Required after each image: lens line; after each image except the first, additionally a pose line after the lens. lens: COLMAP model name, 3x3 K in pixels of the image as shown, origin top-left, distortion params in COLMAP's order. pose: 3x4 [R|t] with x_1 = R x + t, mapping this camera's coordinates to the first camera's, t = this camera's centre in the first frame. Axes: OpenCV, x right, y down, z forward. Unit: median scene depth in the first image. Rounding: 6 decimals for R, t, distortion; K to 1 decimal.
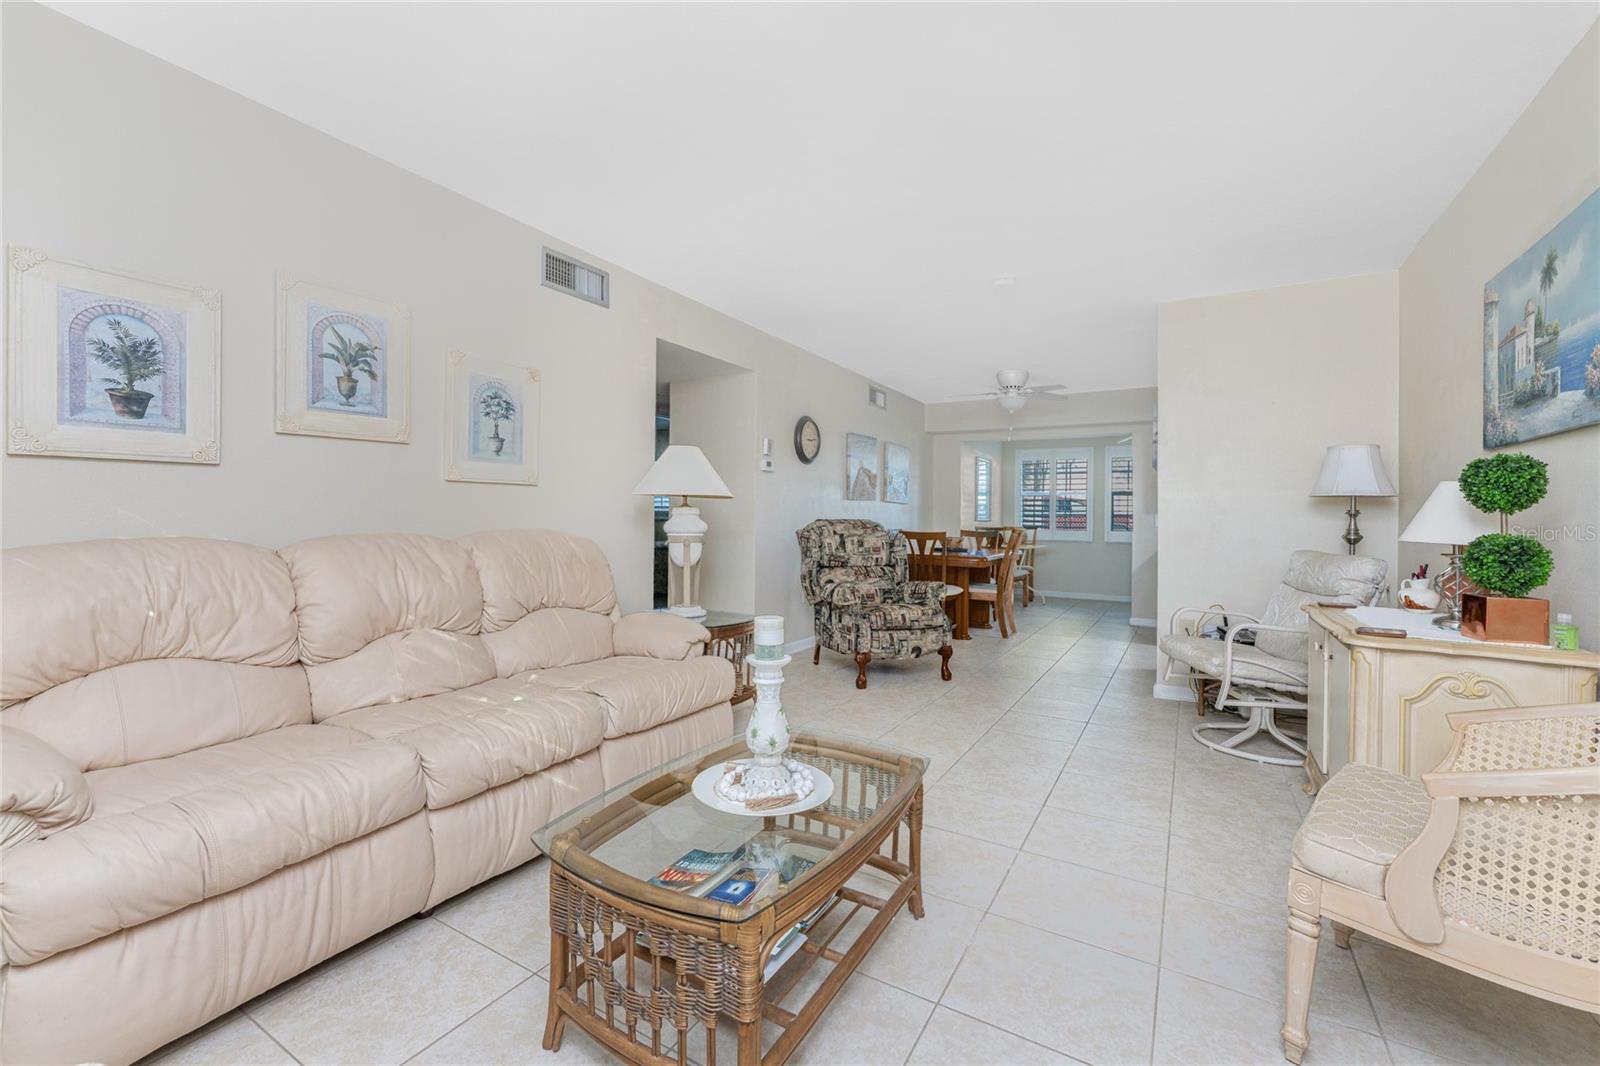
lens RADIAL K [[649.6, 0, 805.3], [0, 649.6, 525.2], [0, 0, 1]] dist [-0.014032, 0.000043]
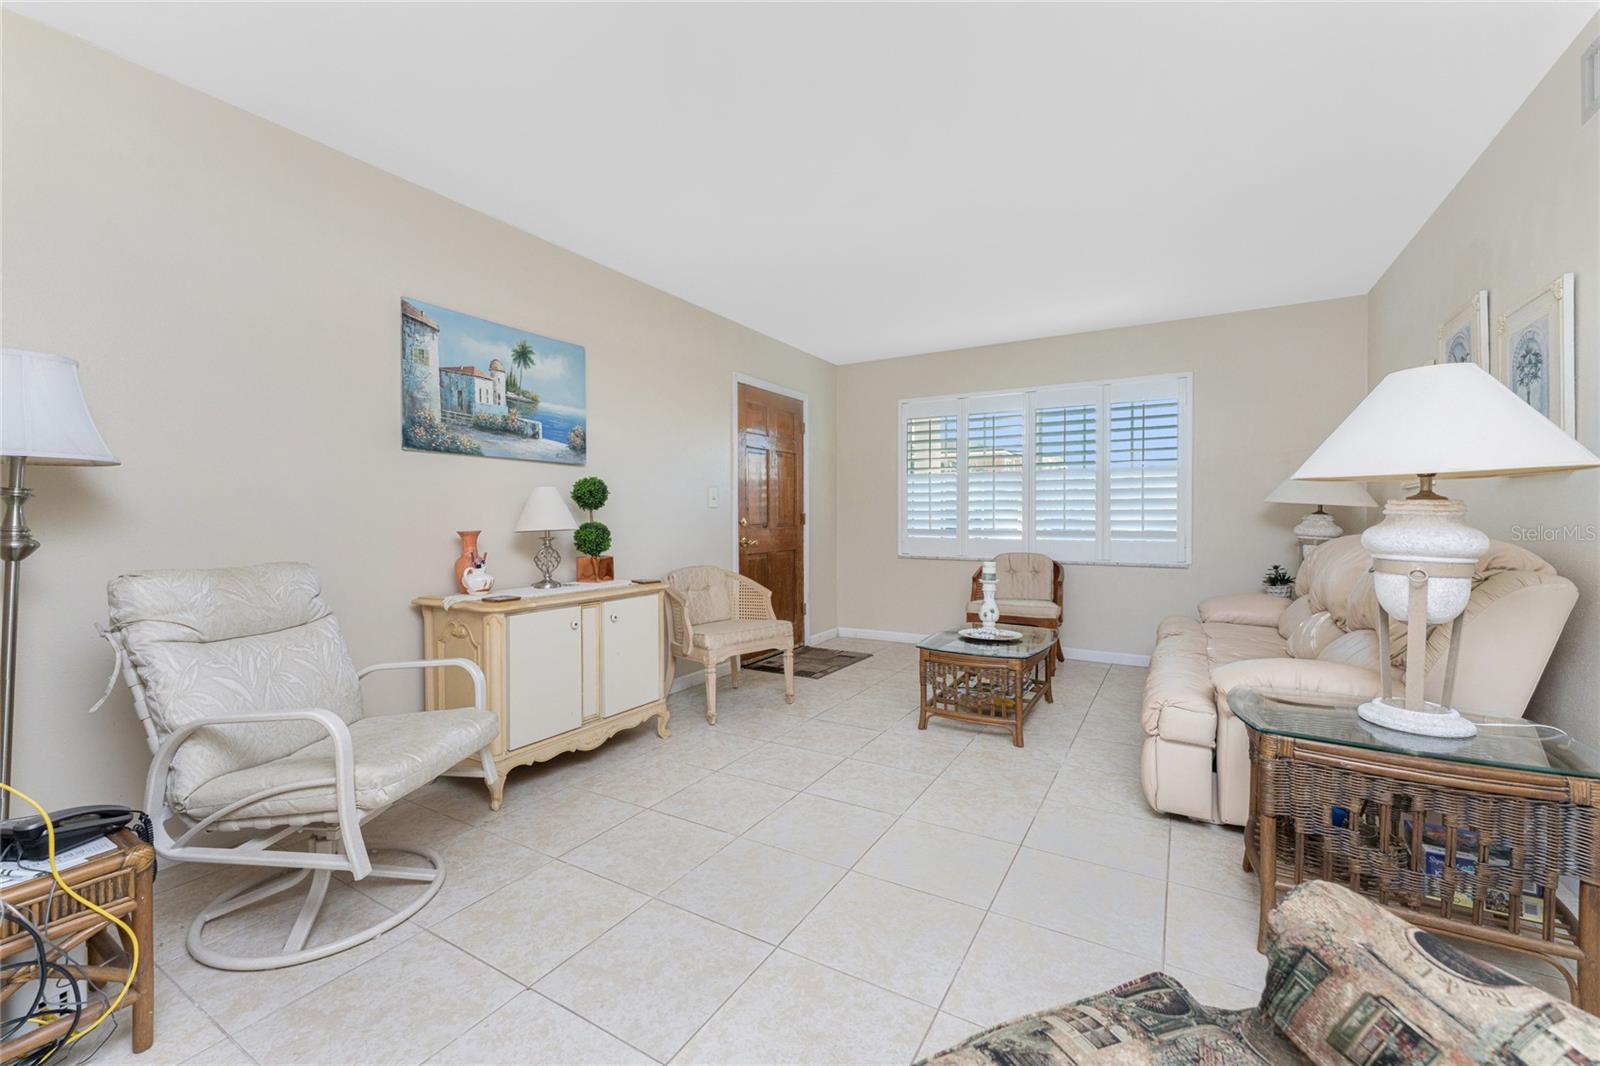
lens RADIAL K [[649.6, 0, 798.8], [0, 649.6, 520.9], [0, 0, 1]] dist [-0.014032, 0.000043]
pose [[-0.999890, -0.013552, 0.006007, 0.317282], [-0.013443, 0.999750, 0.017841, -0.018259], [-0.006247, 0.017758, -0.999823, 1.736212]]
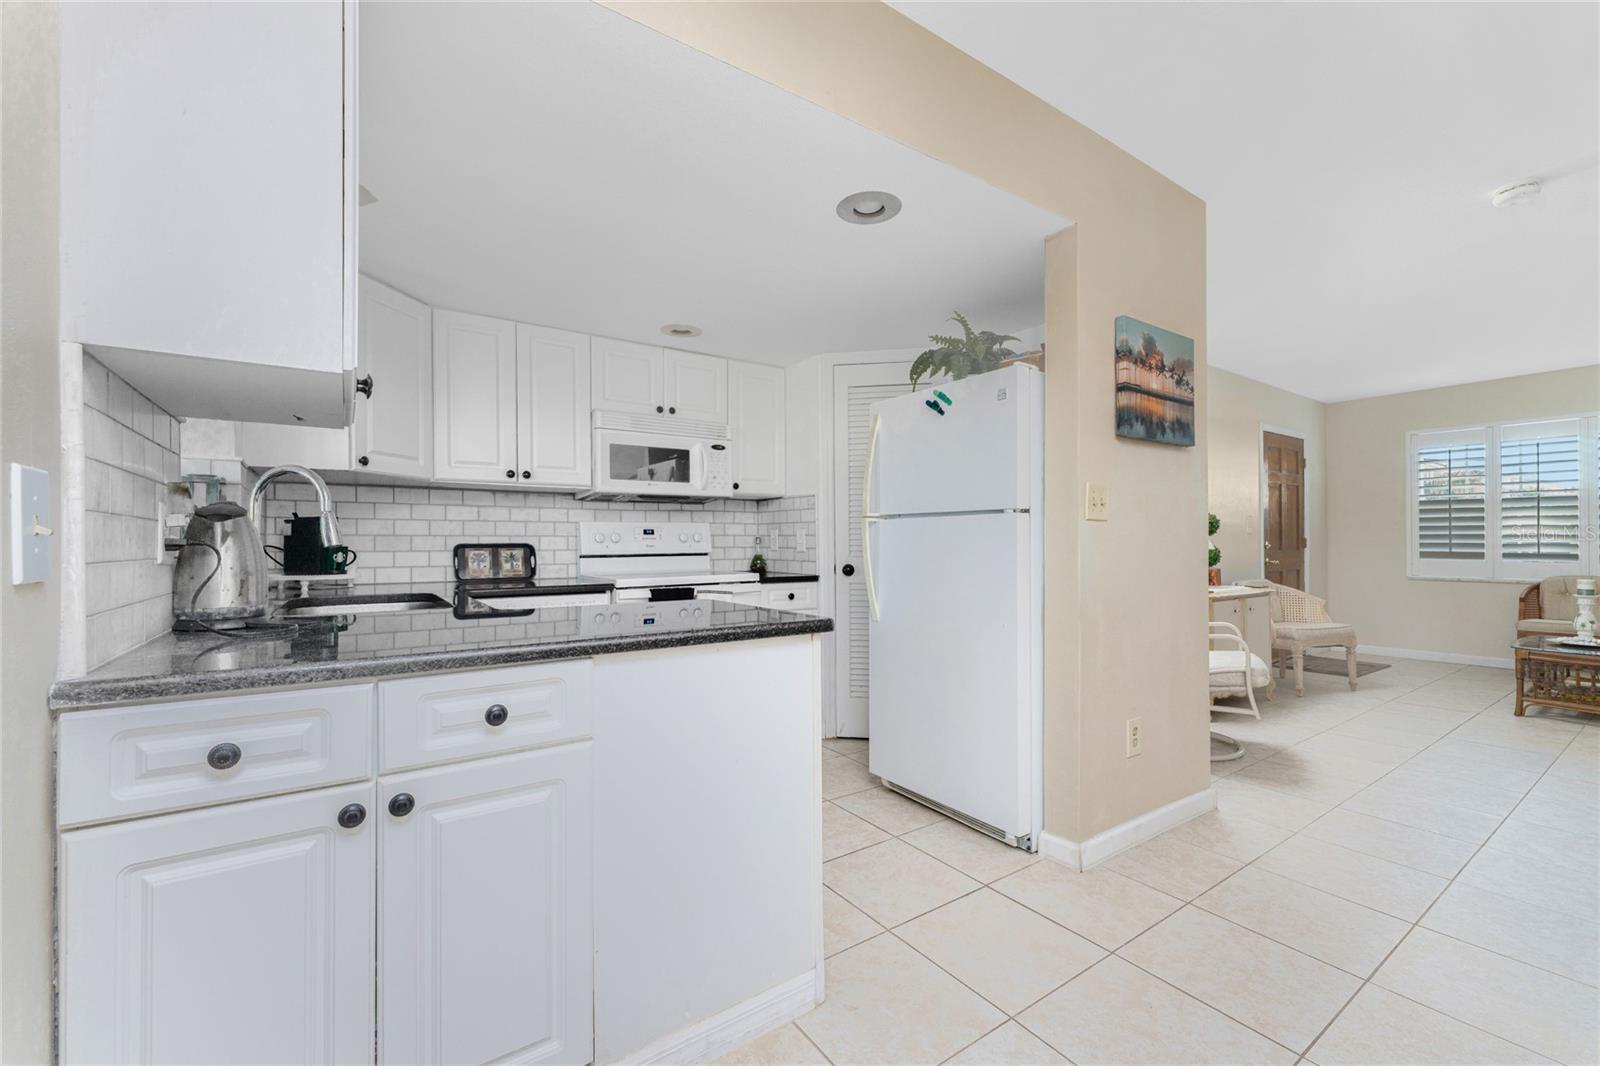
lens RADIAL K [[649.6, 0, 795.1], [0, 649.6, 542.3], [0, 0, 1]] dist [-0.014032, 0.000043]
pose [[-0.901134, -0.013620, 0.433327, 0.902946], [-0.007304, 0.999841, 0.016236, -0.014607], [-0.433480, 0.011466, -0.901090, 2.480382]]
